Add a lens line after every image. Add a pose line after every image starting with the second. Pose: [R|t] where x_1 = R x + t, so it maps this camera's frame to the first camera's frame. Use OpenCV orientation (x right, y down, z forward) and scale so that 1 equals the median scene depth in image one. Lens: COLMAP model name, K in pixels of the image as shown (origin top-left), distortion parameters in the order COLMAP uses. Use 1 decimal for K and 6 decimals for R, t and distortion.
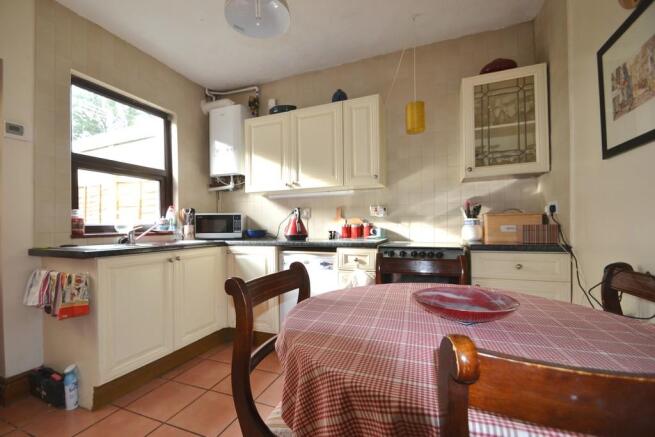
lens RADIAL K [[291.4, 0, 312.6], [0, 291.4, 226.0], [0, 0, 1]] dist [0.010495, -0.013085]
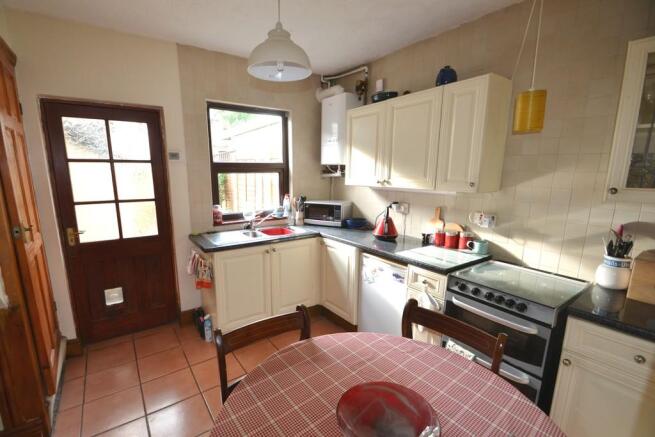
lens RADIAL K [[291.4, 0, 312.6], [0, 291.4, 226.0], [0, 0, 1]] dist [0.010495, -0.013085]
pose [[0.843493, 0.116585, -0.524335, 0.249706], [-0.012559, 0.980175, 0.197737, -0.187337], [0.536993, -0.160205, 0.828235, 0.060427]]
